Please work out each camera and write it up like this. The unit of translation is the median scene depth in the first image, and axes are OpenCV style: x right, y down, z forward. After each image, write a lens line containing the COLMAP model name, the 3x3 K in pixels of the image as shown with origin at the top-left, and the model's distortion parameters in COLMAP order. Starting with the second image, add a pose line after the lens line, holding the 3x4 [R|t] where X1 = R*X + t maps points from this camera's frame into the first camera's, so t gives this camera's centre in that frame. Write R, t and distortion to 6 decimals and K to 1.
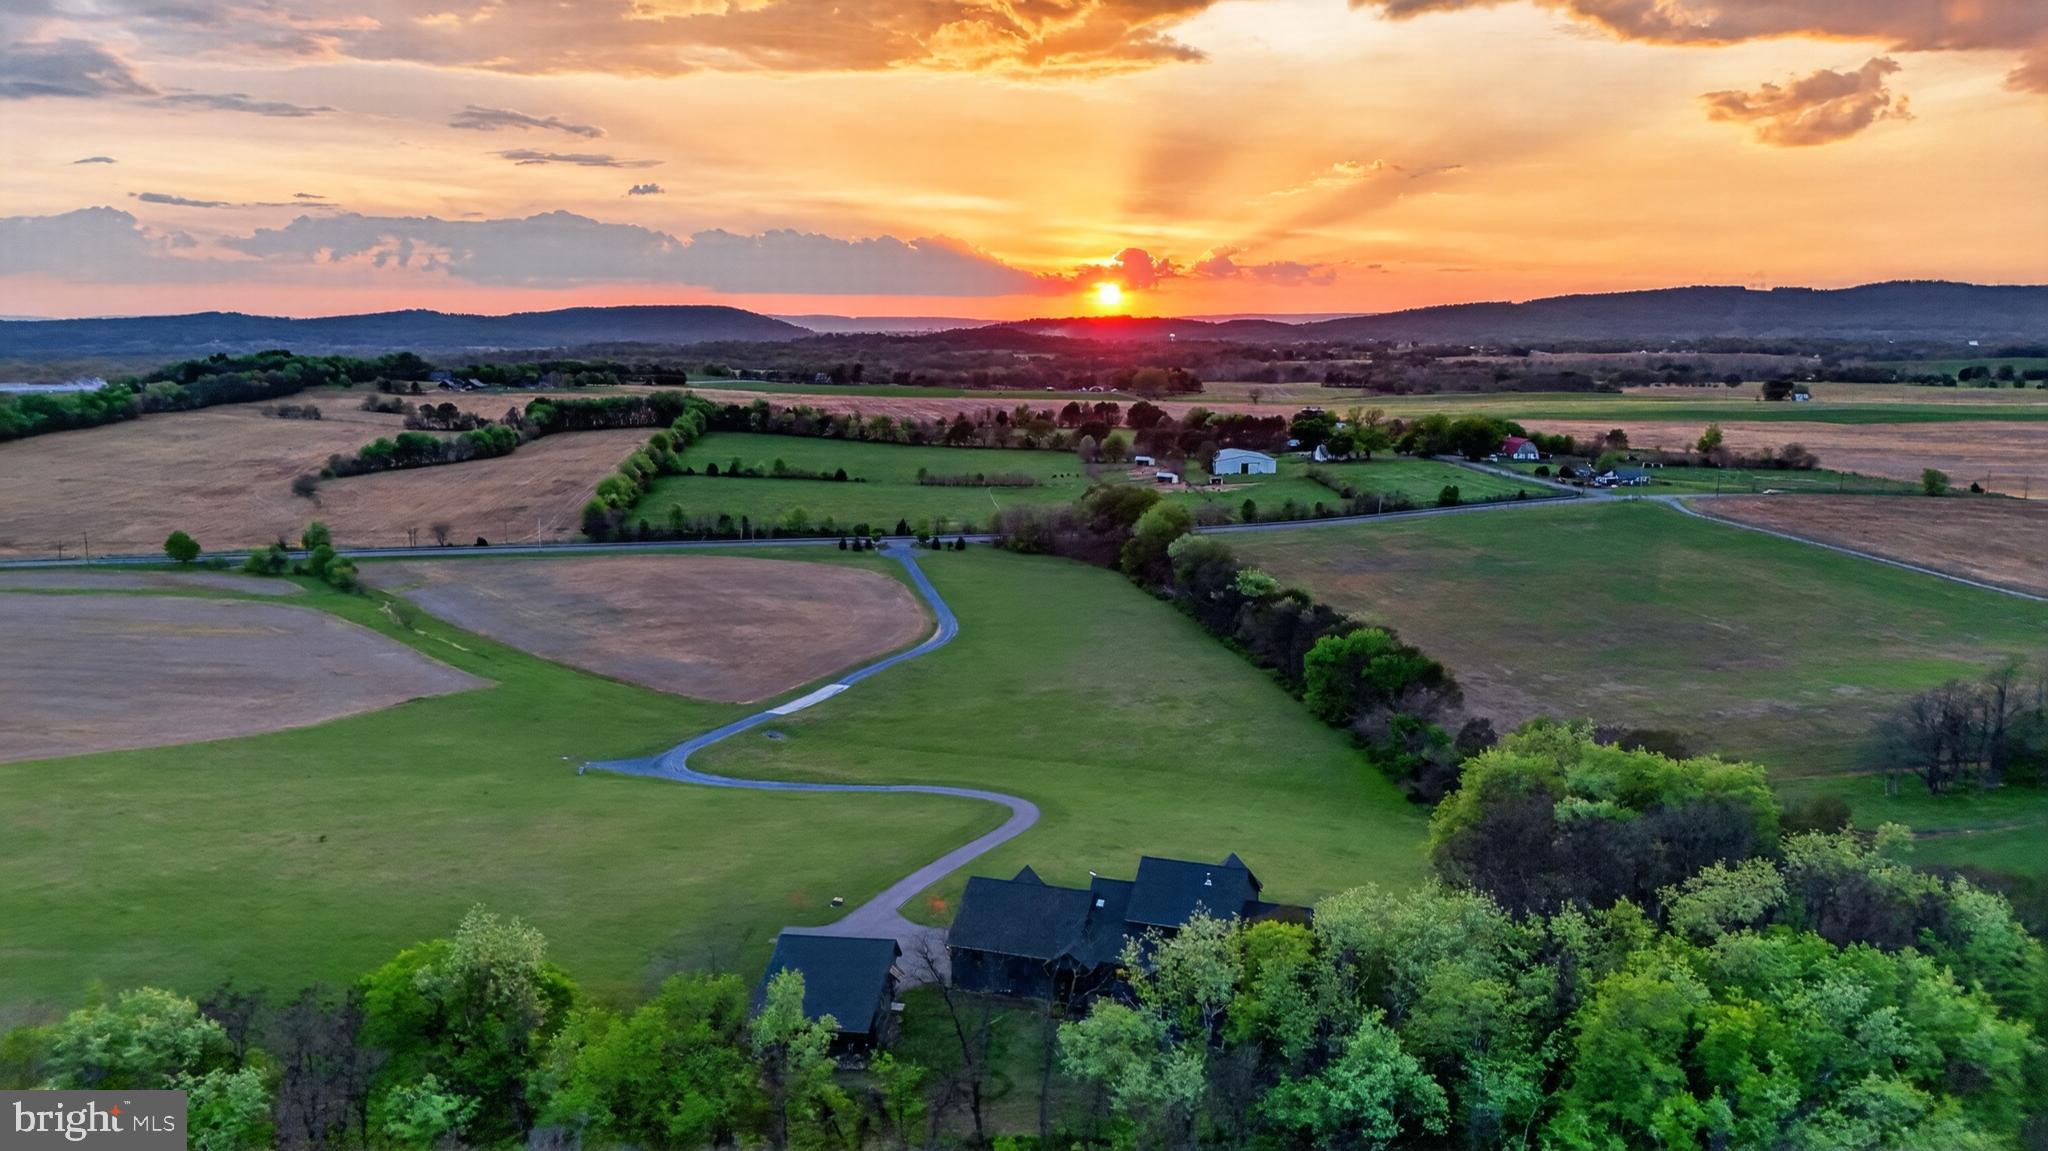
lens RADIAL K [[1529.6, 0, 1018.1], [0, 1529.6, 612.1], [0, 0, 1]] dist [0.101871, -0.145685]
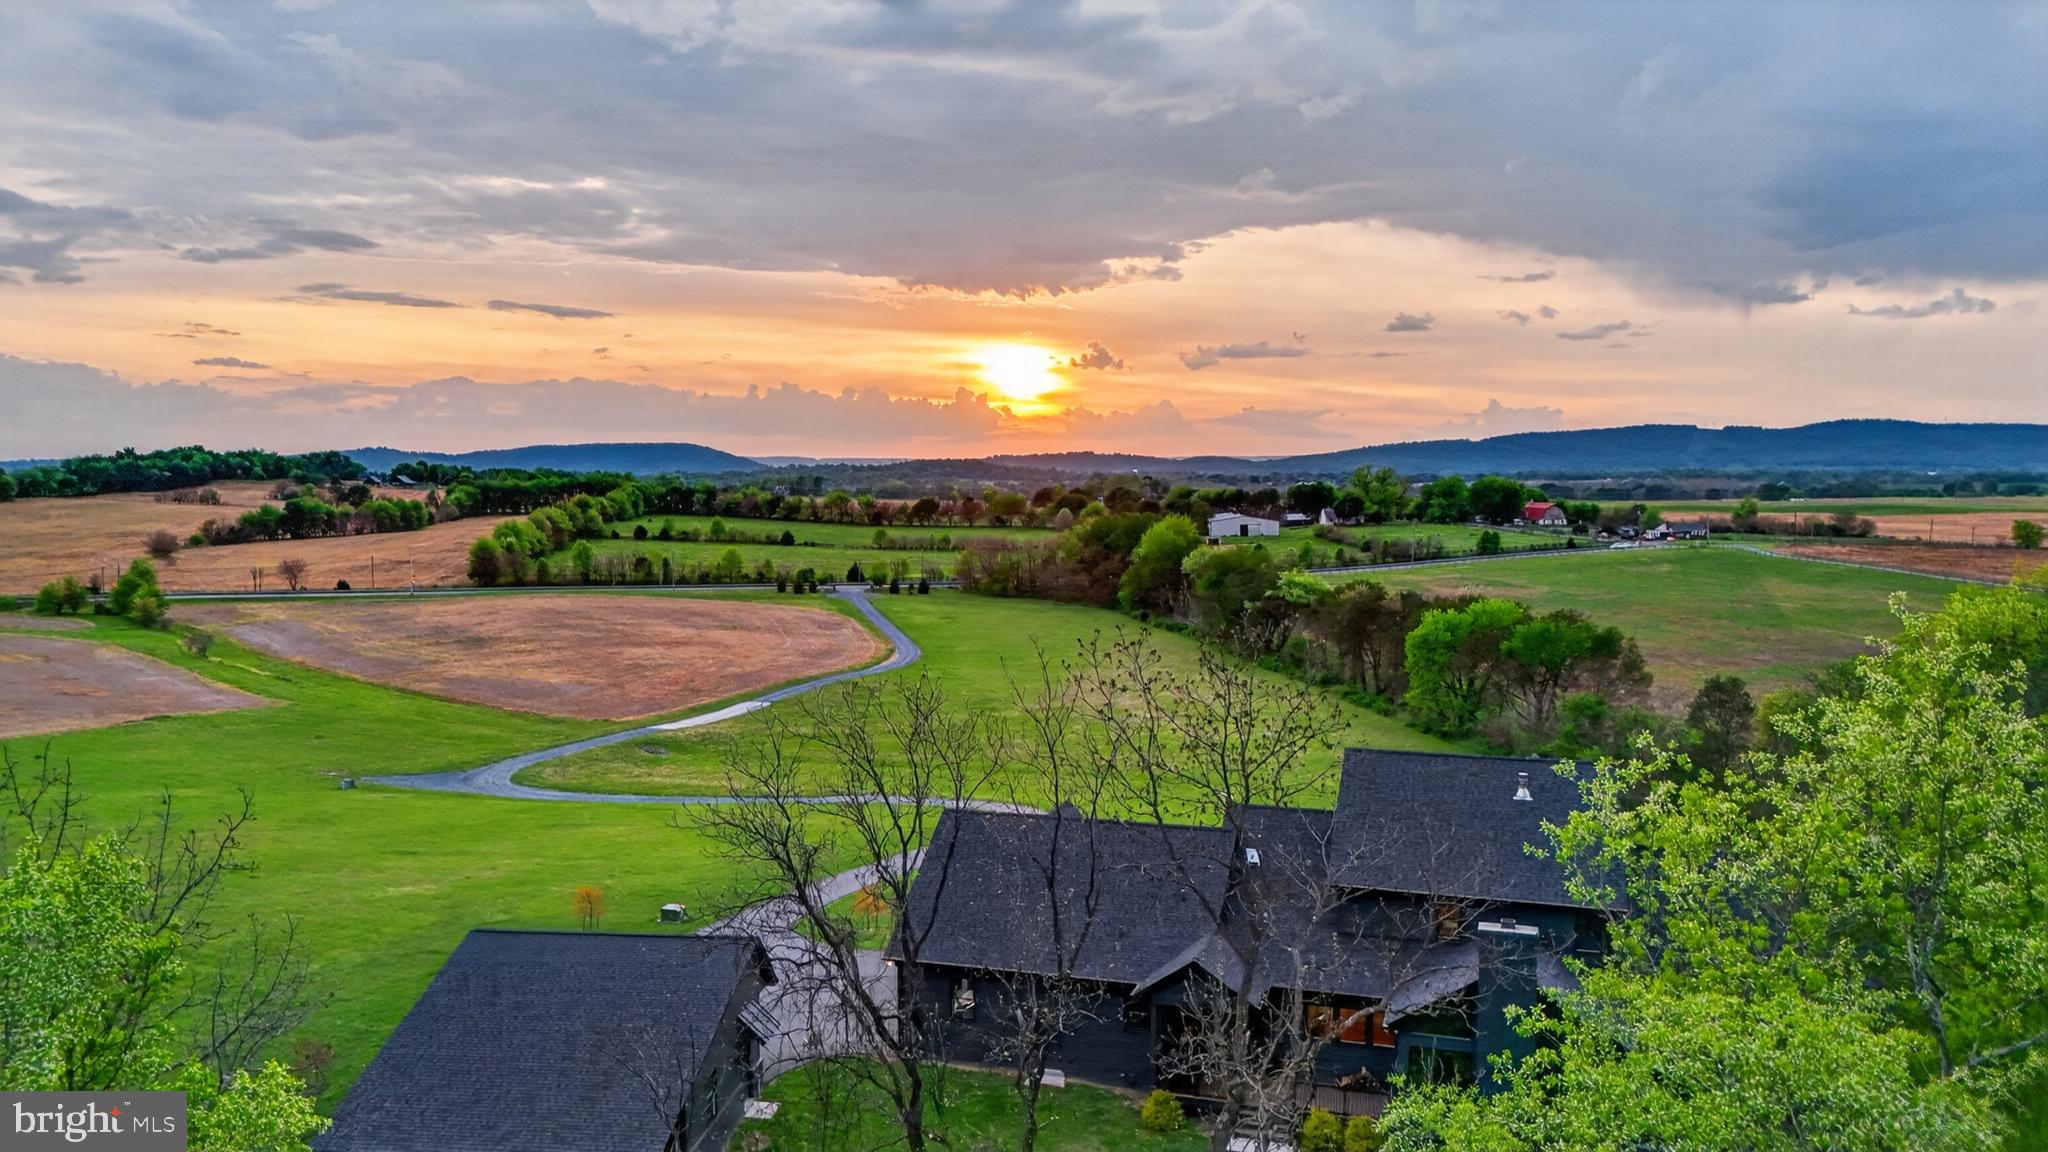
lens RADIAL K [[1535.7, 0, 1024.0], [0, 1535.7, 576.0], [0, 0, 1]] dist [0.094041, -0.131704]
pose [[0.999618, -0.001298, 0.027617, -0.005253], [0.004462, 0.993377, -0.114810, 0.039931], [-0.027285, 0.114889, 0.993004, 0.140908]]
